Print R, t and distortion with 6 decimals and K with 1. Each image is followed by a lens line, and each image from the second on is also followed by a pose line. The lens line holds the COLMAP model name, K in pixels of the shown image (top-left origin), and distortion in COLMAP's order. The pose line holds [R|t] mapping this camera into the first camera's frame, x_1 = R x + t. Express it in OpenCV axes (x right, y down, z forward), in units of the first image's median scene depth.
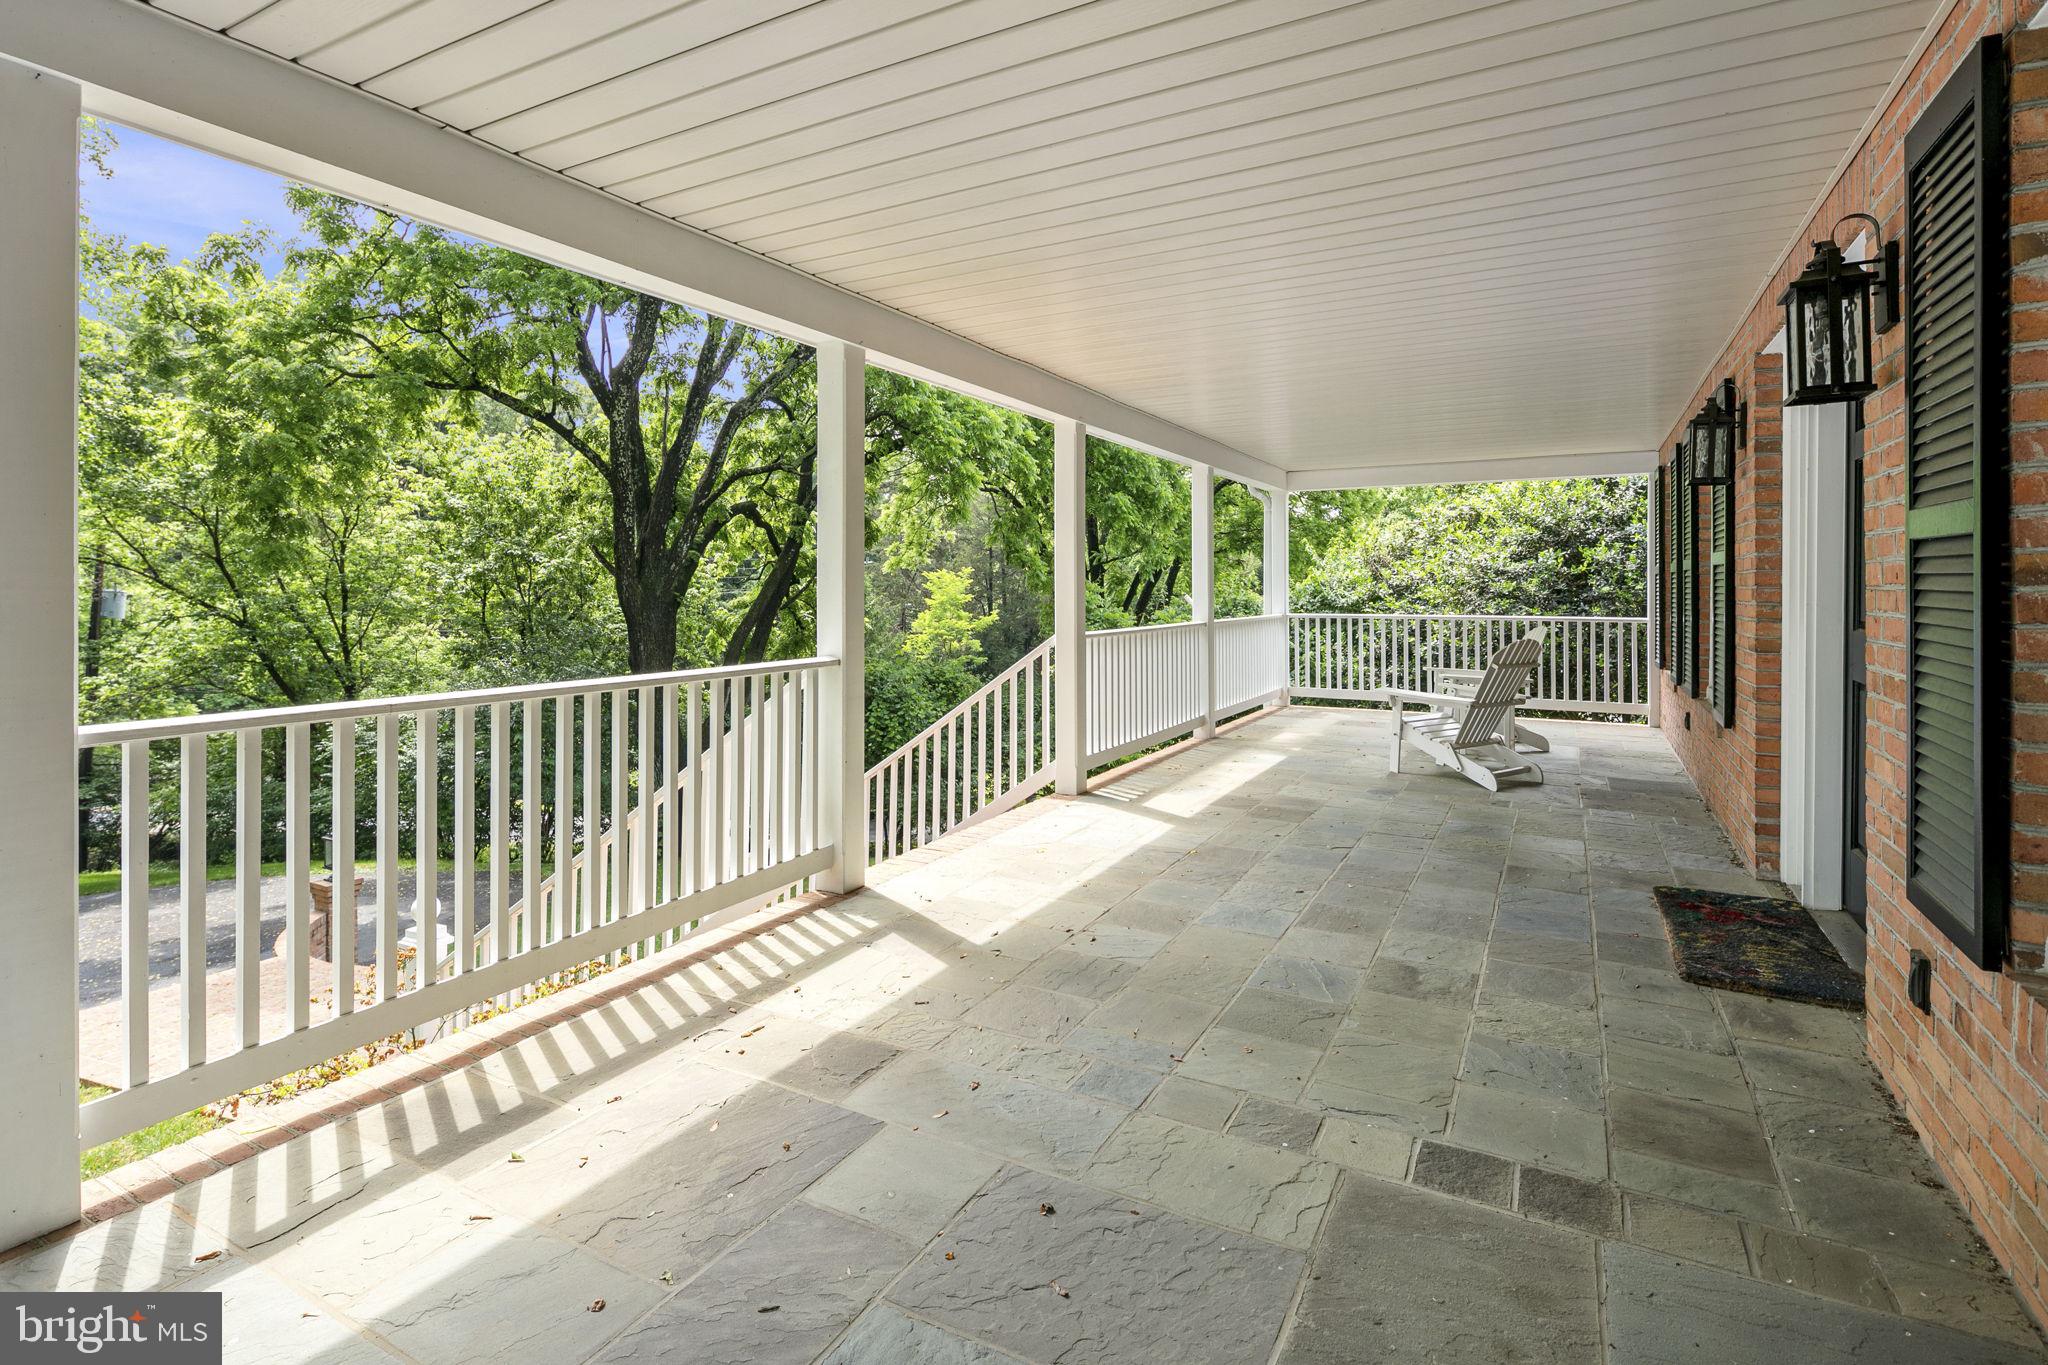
lens RADIAL K [[1002.8, 0, 1017.6], [0, 1002.8, 556.7], [0, 0, 1]] dist [-0.002716, 0.000156]
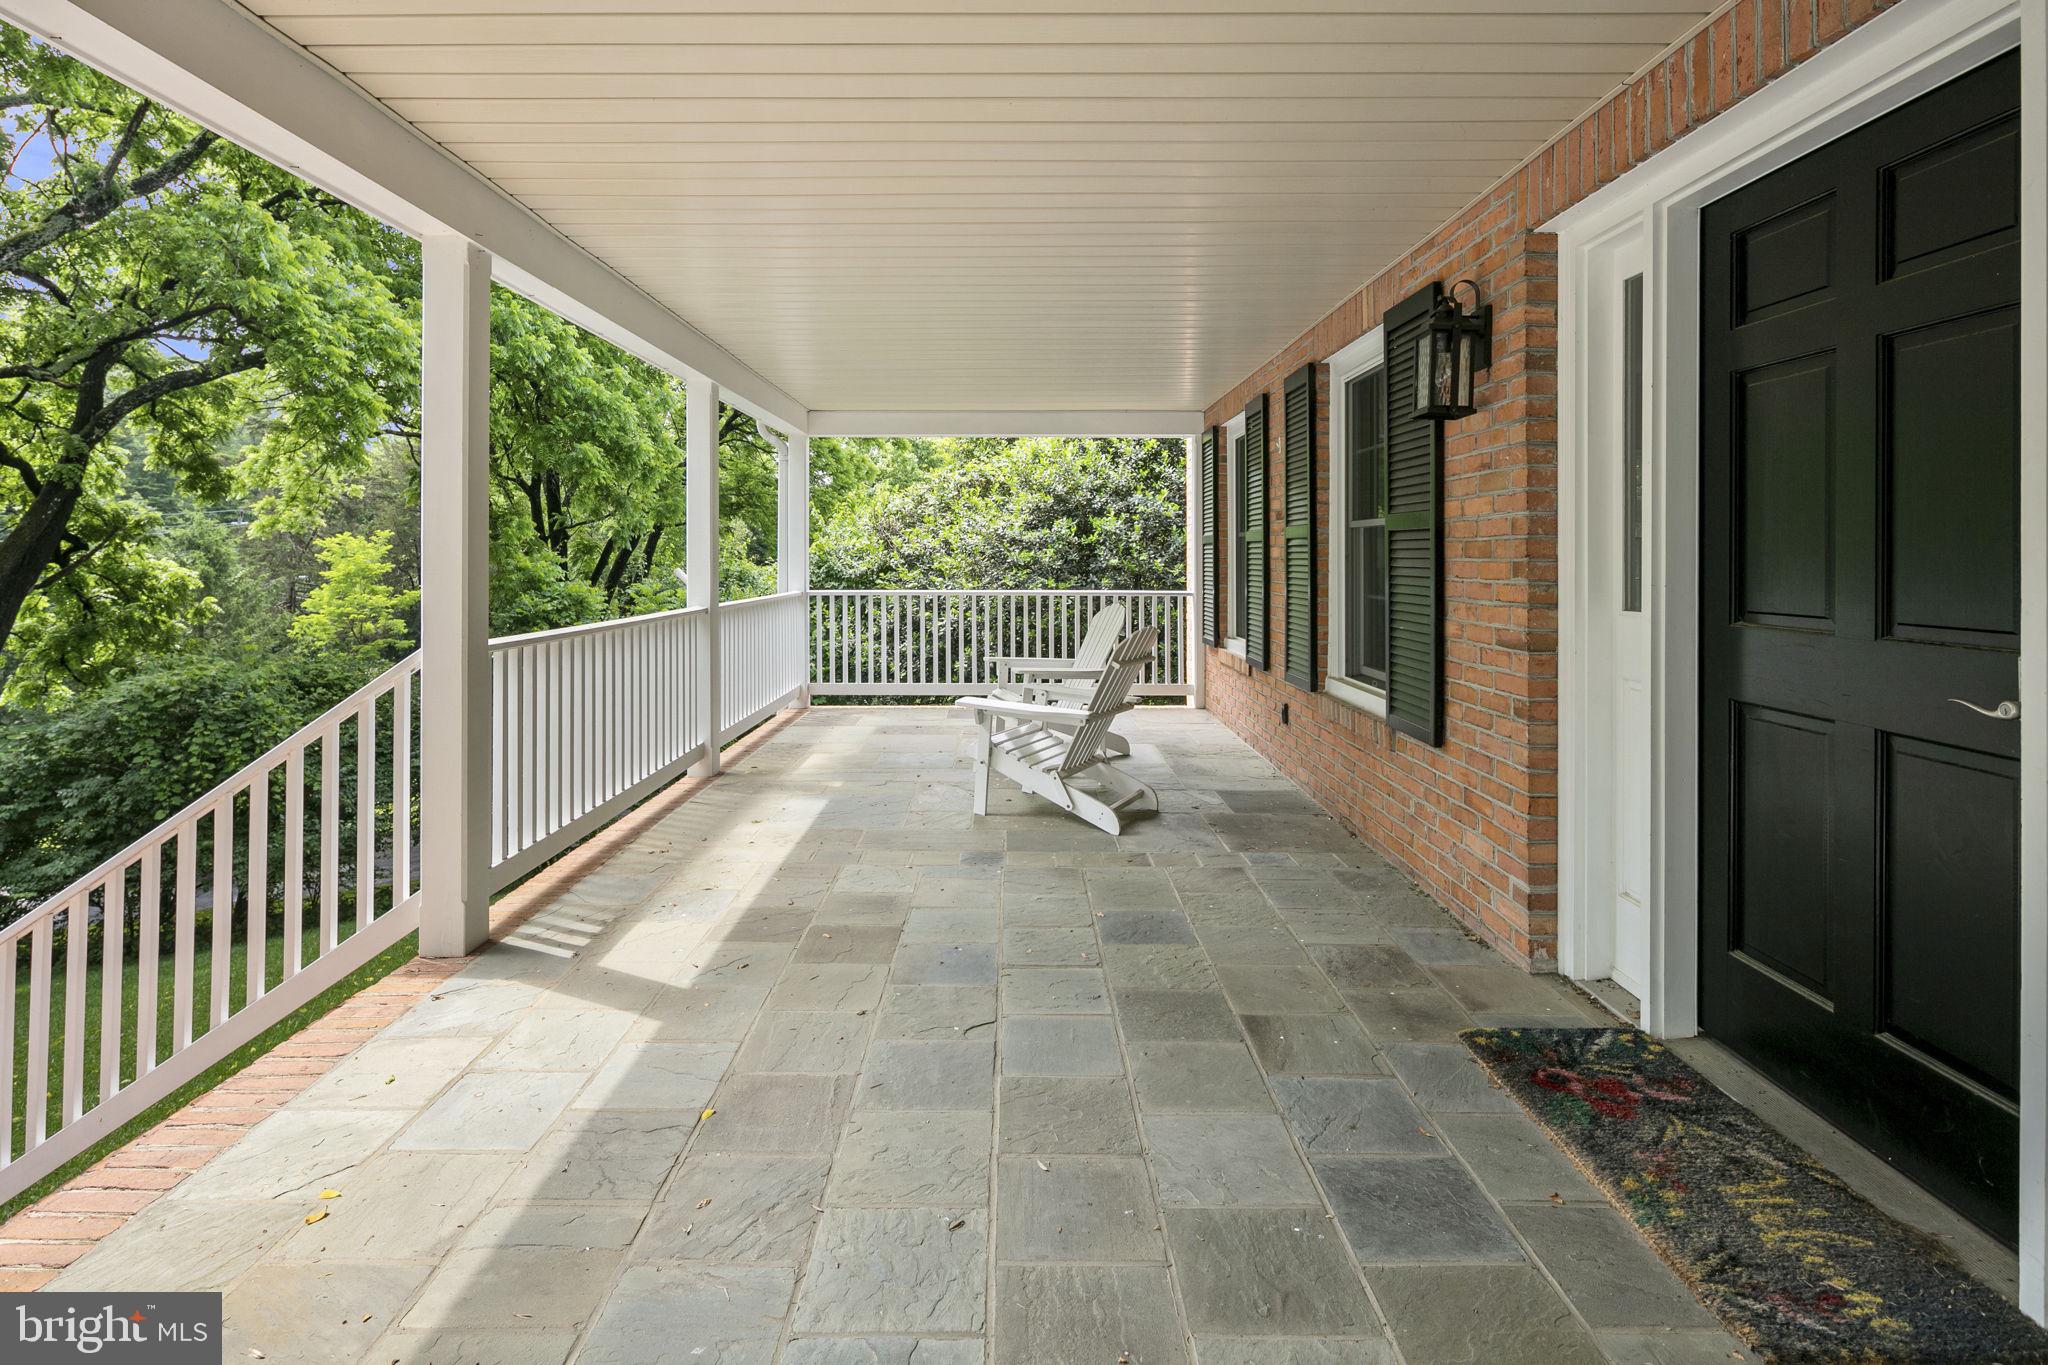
lens RADIAL K [[1002.8, 0, 1017.6], [0, 1002.8, 556.7], [0, 0, 1]] dist [-0.002716, 0.000156]
pose [[0.875972, 0.001675, 0.482360, 0.021716], [-0.016557, 0.999509, 0.026598, 0.004256], [-0.482079, -0.031285, 0.875569, 0.151004]]
